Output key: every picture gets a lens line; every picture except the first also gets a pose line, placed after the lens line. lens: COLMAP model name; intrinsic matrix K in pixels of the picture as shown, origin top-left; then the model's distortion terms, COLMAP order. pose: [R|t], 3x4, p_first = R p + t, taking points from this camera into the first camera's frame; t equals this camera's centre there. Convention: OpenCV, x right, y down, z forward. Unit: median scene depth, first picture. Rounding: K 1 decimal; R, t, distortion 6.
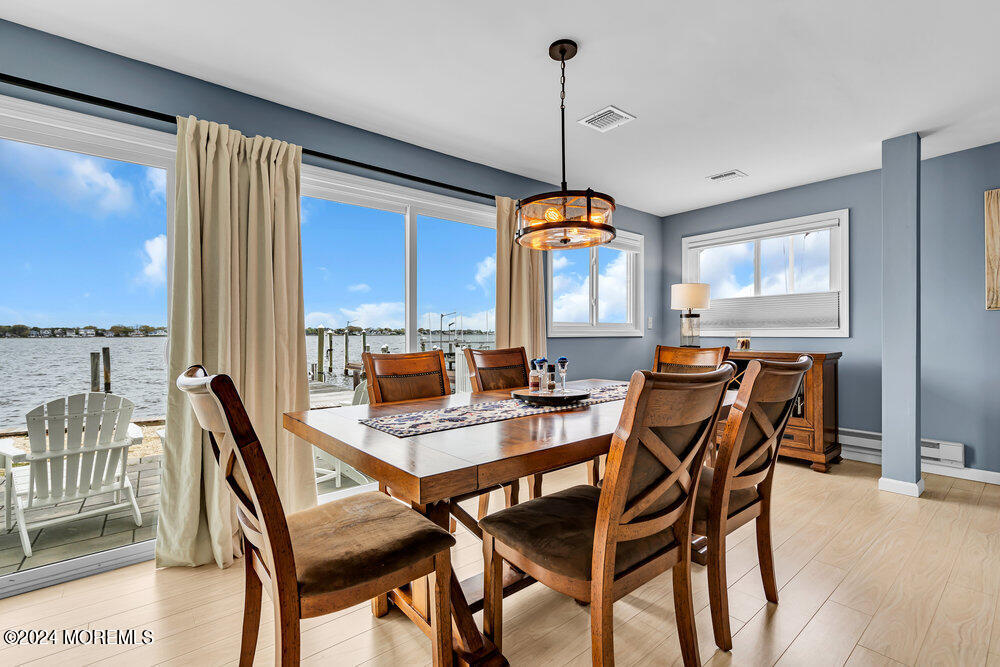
lens RADIAL K [[454.3, 0, 502.7], [0, 454.3, 333.0], [0, 0, 1]] dist [-0.000225, 0.000330]
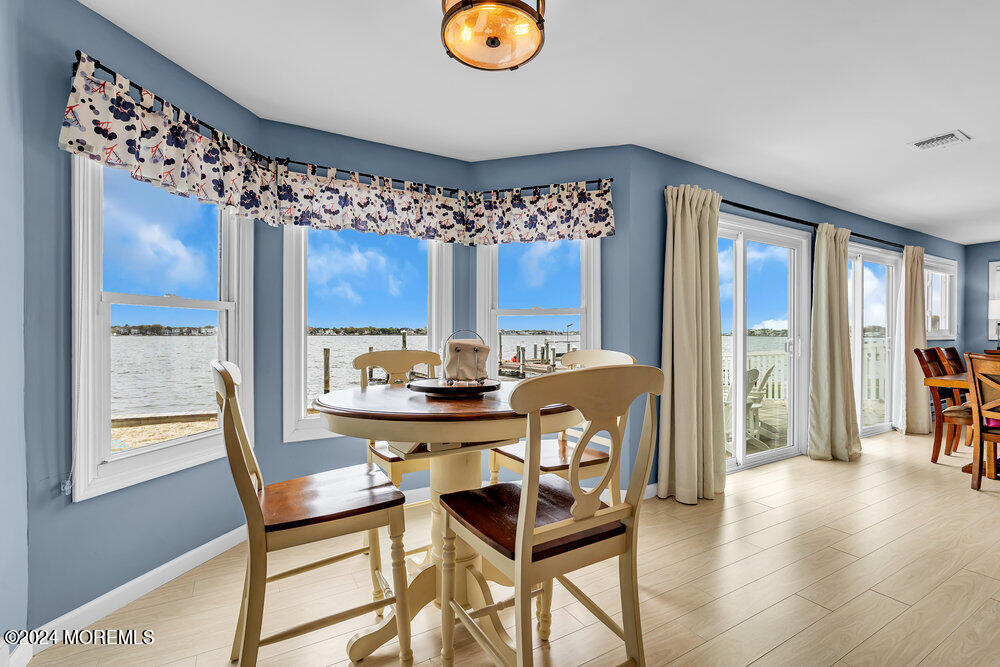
lens RADIAL K [[454.3, 0, 502.7], [0, 454.3, 333.0], [0, 0, 1]] dist [-0.000225, 0.000330]
pose [[0.986694, 0.003709, -0.162548, -0.811276], [-0.003662, 0.999993, 0.000588, -0.007984], [0.162549, 0.000016, 0.986701, -0.519353]]
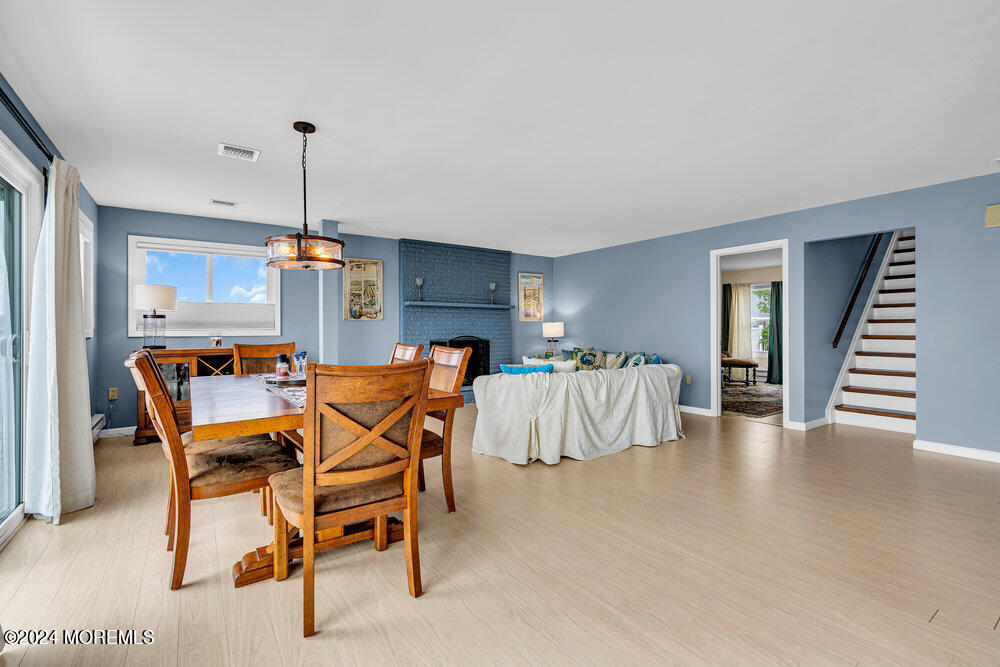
lens RADIAL K [[454.3, 0, 502.7], [0, 454.3, 333.0], [0, 0, 1]] dist [-0.000225, 0.000330]
pose [[0.108224, -0.002420, 0.994124, -0.527845], [0.001399, 0.999996, 0.002282, -0.001755], [-0.994126, 0.001144, 0.108227, 0.115538]]
